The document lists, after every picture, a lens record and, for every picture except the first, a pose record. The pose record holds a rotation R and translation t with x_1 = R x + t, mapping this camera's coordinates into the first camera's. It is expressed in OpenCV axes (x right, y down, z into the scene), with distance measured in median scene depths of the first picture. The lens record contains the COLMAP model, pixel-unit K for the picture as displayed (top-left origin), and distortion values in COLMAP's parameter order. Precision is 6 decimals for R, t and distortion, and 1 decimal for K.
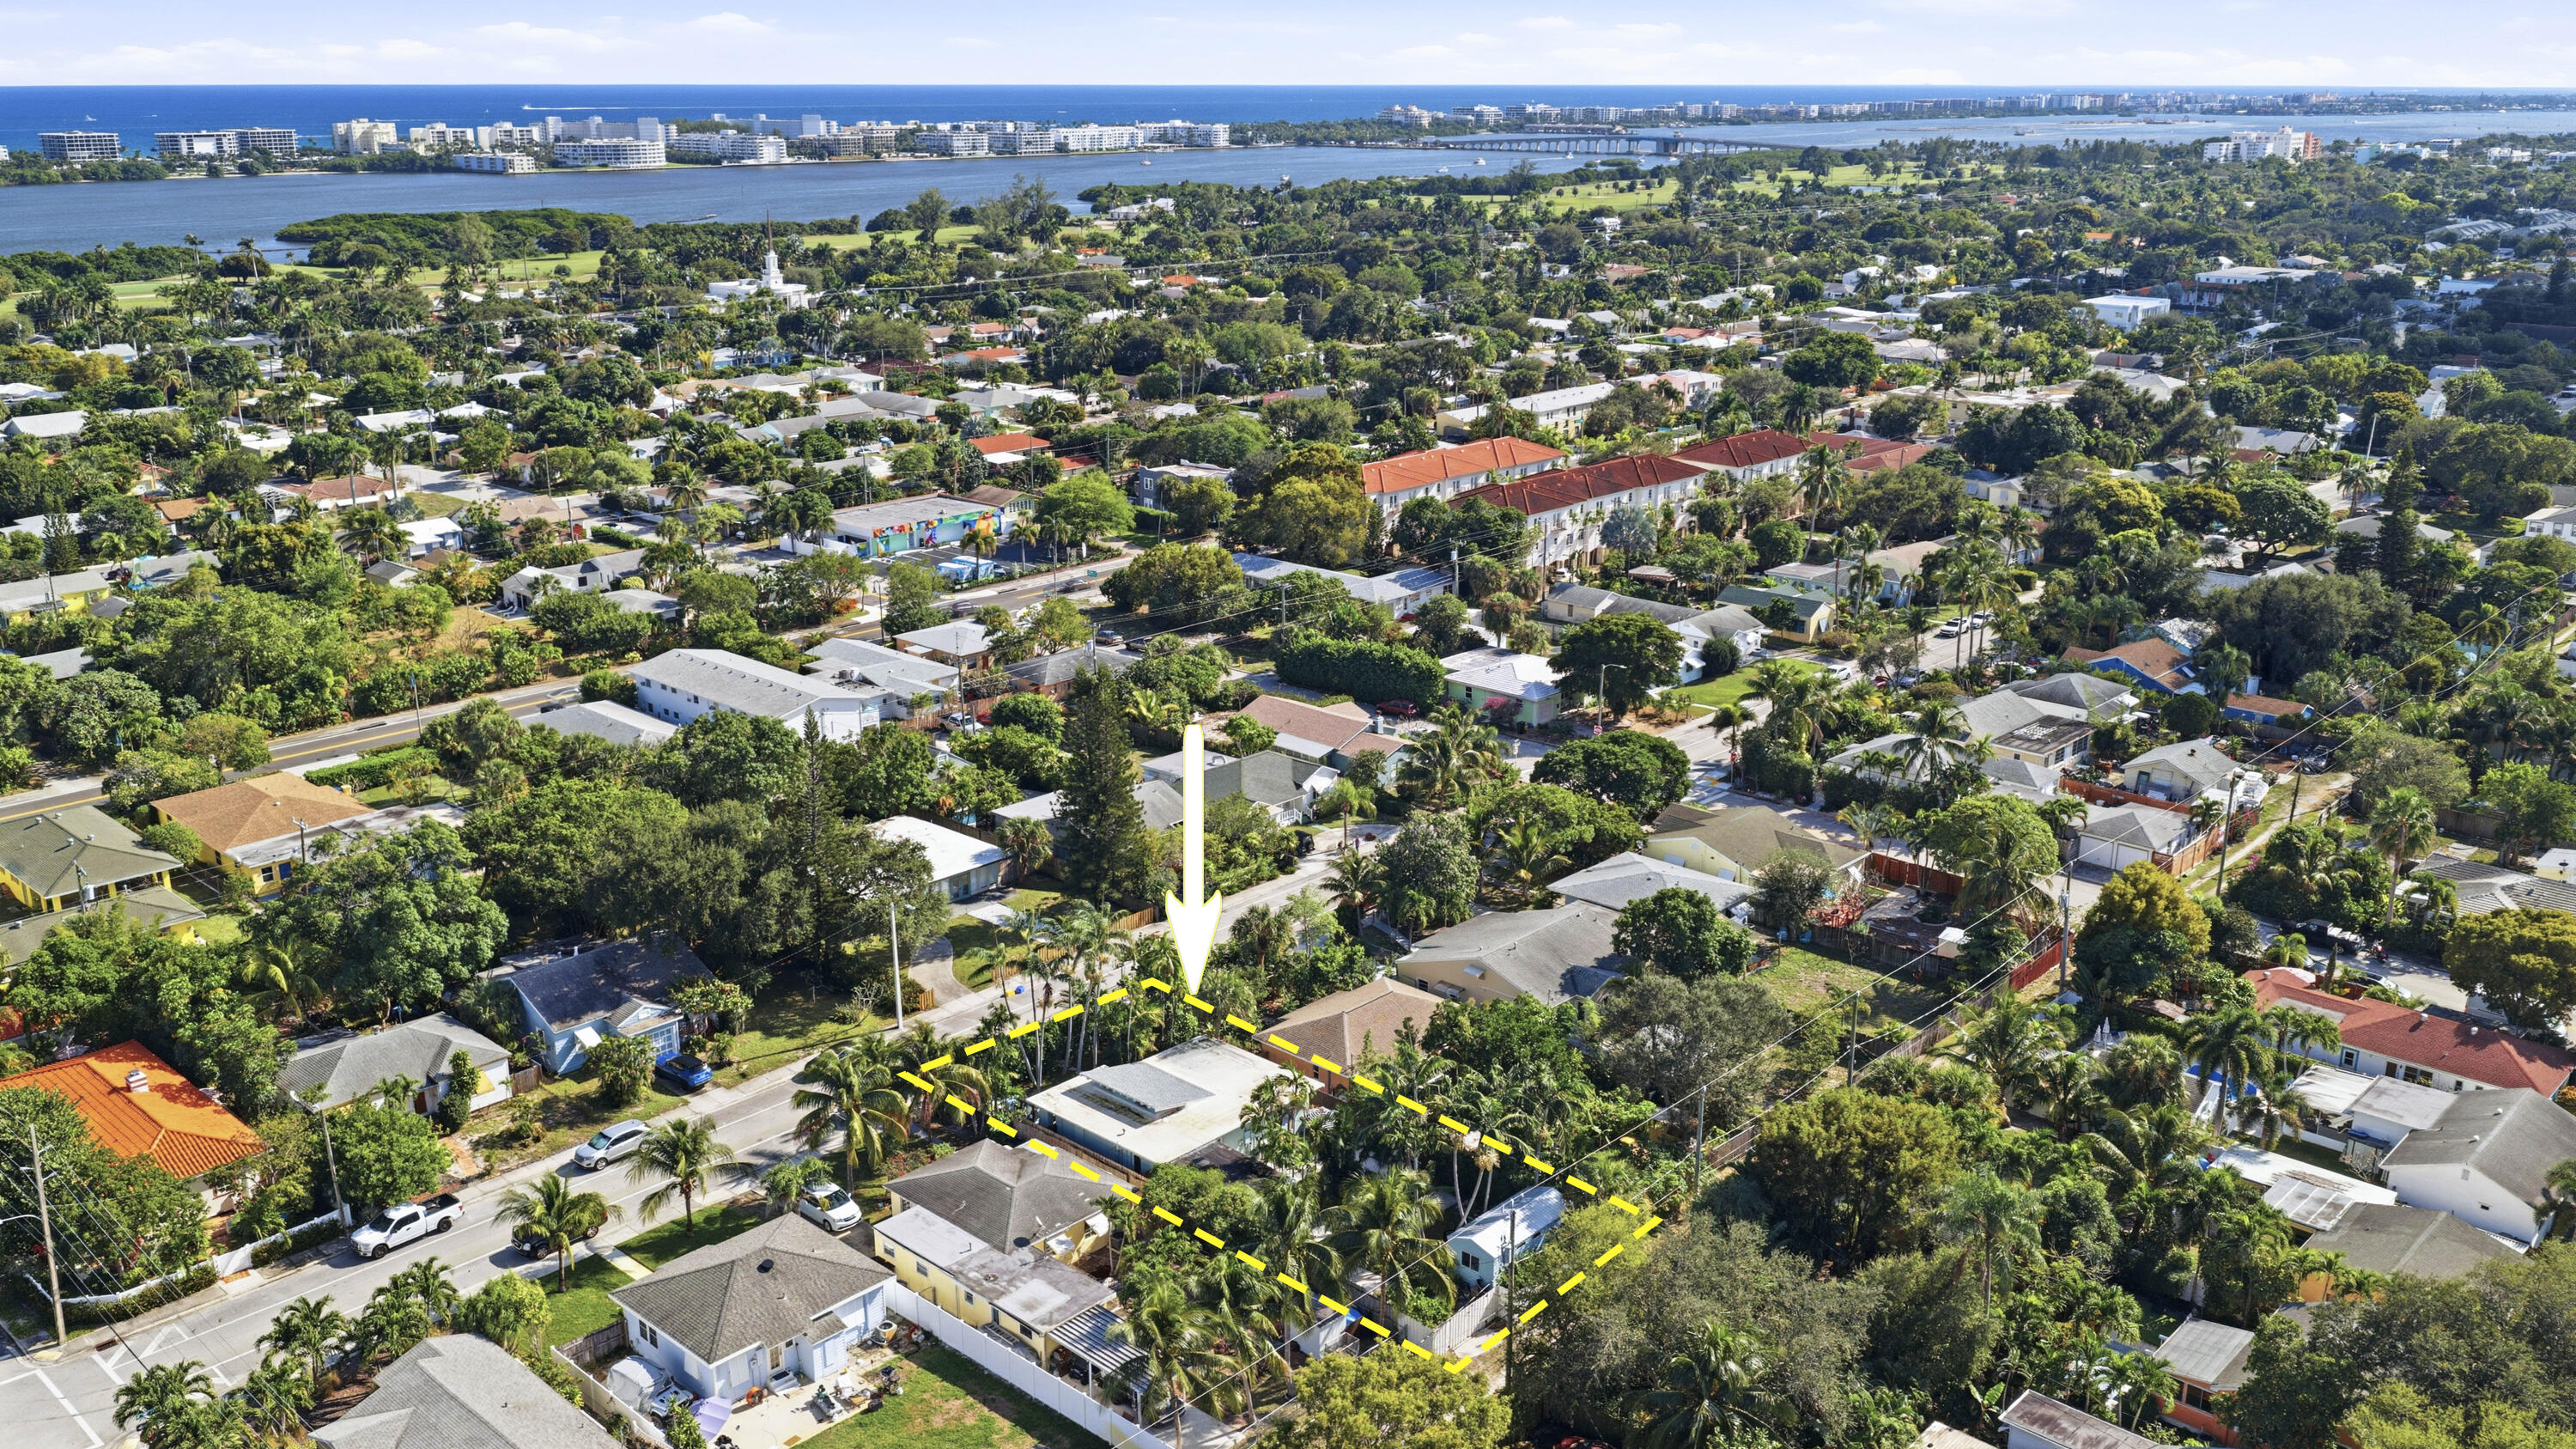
lens RADIAL K [[2133.2, 0, 1288.0], [0, 2133.2, 724.5], [0, 0, 1]] dist [0.012843, -0.003217]
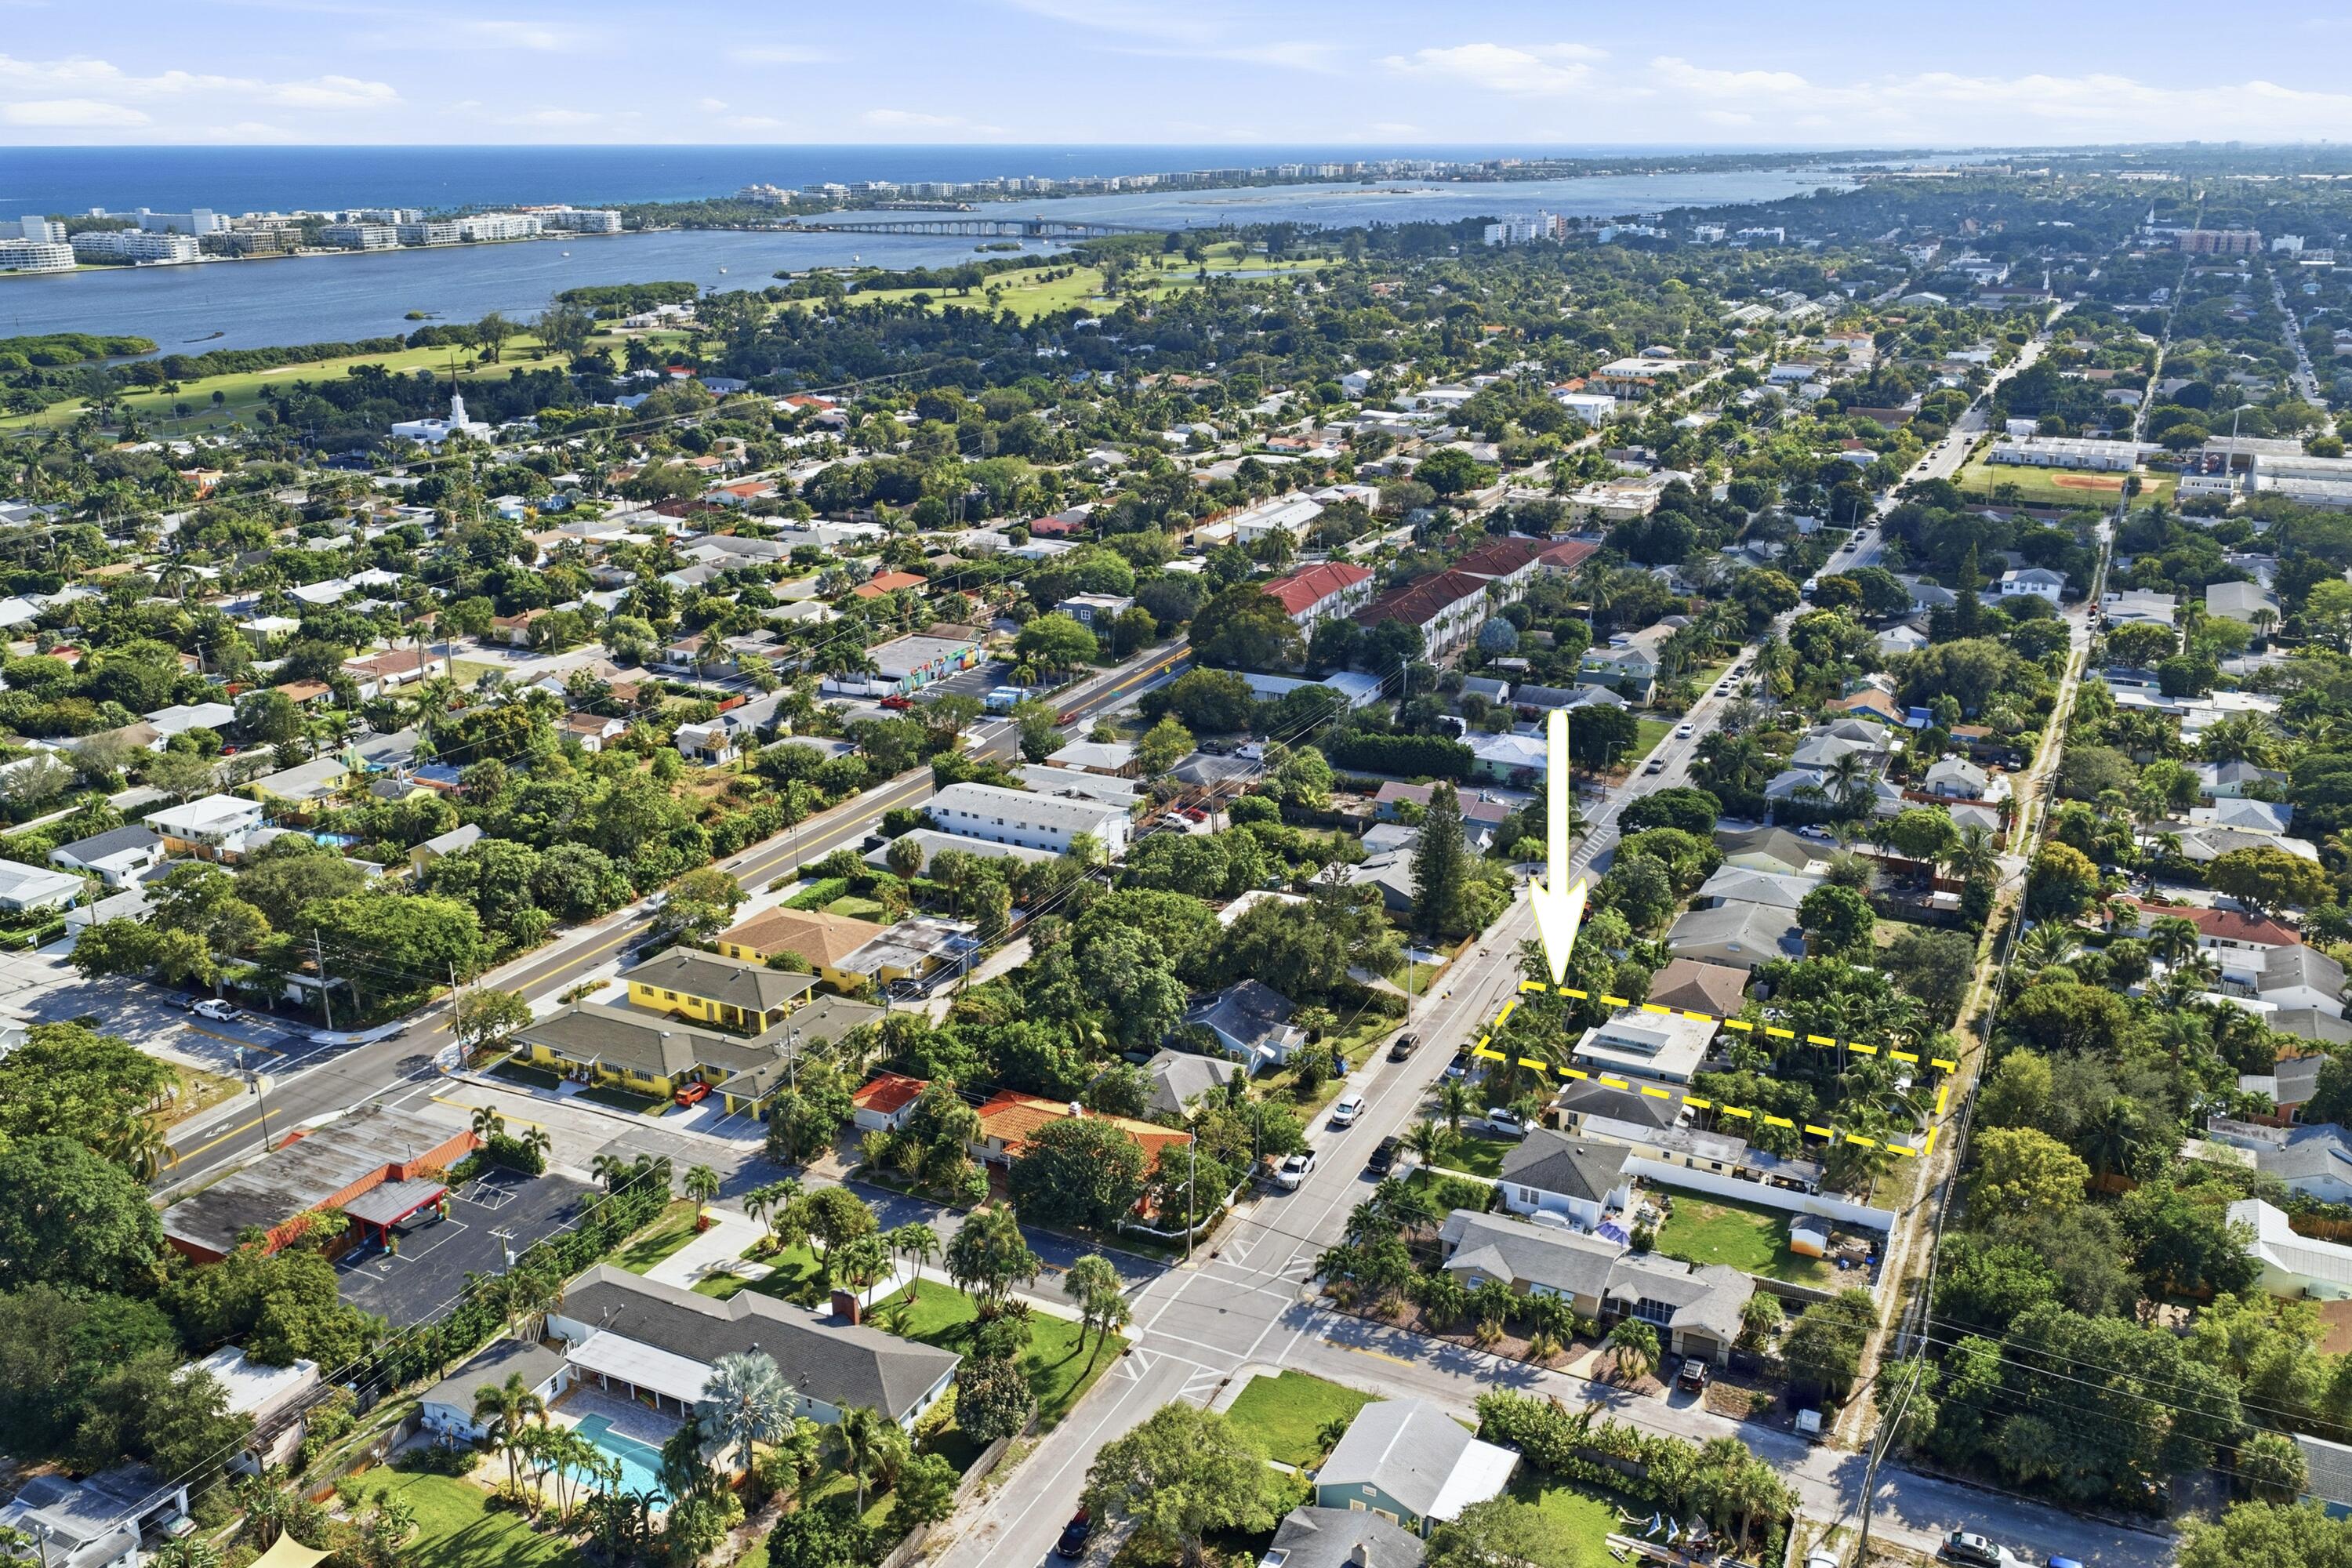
lens RADIAL K [[1943.7, 0, 1176.0], [0, 1943.7, 784.0], [0, 0, 1]] dist [0.012183, -0.004597]
pose [[0.960395, -0.091801, 0.263086, -0.168806], [0.085139, 0.995695, 0.036638, -0.024656], [-0.265317, -0.012788, 0.964076, -0.084056]]
